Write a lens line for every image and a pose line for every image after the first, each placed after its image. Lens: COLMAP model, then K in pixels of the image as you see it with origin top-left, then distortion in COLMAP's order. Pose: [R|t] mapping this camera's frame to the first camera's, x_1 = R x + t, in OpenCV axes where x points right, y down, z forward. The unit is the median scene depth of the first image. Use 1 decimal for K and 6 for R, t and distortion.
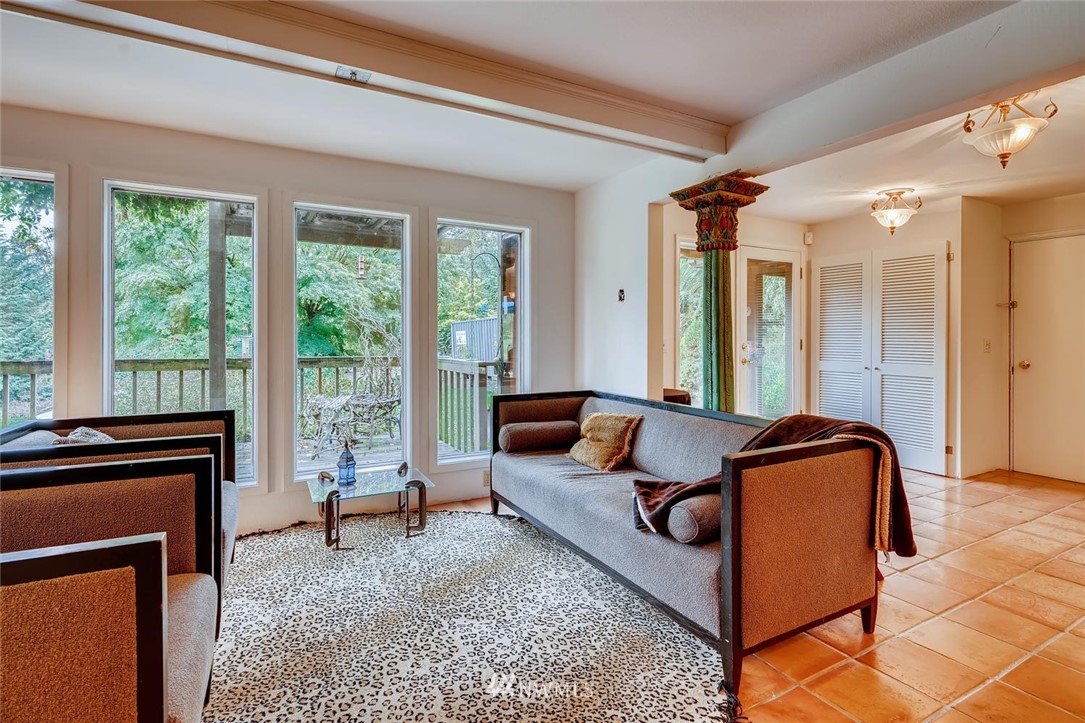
lens RADIAL K [[528.3, 0, 541.7], [0, 528.3, 335.6], [0, 0, 1]] dist [0.000660, -0.000836]
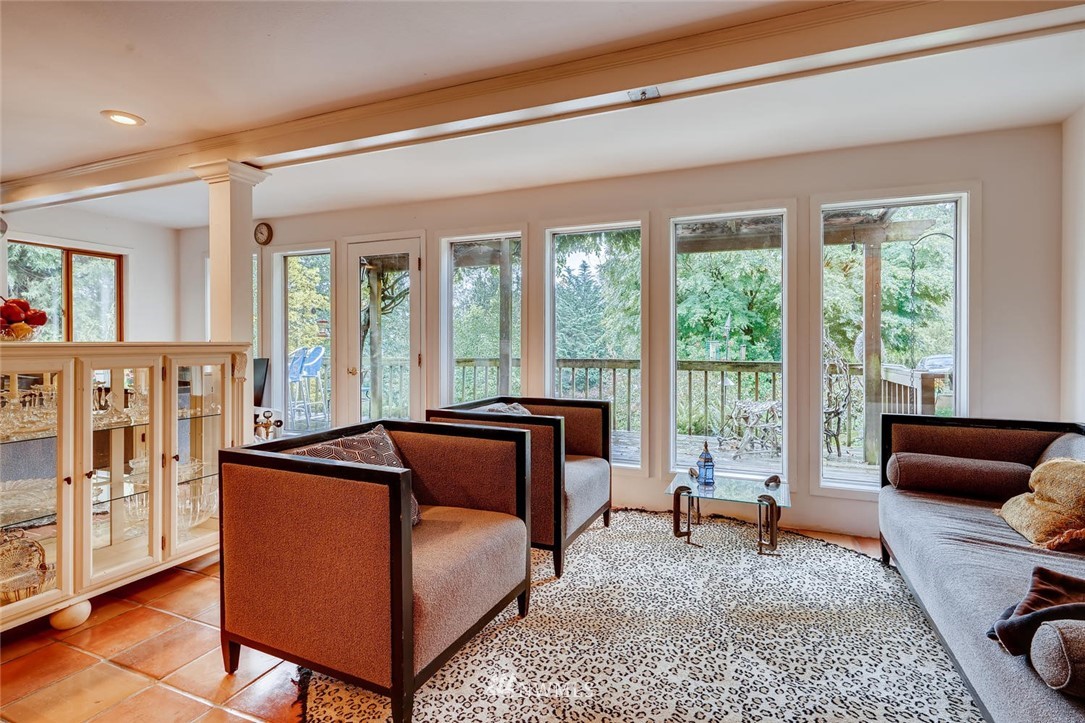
lens RADIAL K [[528.3, 0, 568.1], [0, 528.3, 345.9], [0, 0, 1]] dist [0.000660, -0.000836]
pose [[0.625948, 0.003595, -0.779856, 0.344370], [0.004100, 0.999960, 0.007901, 0.003325], [0.779854, -0.008143, 0.625909, 0.191169]]
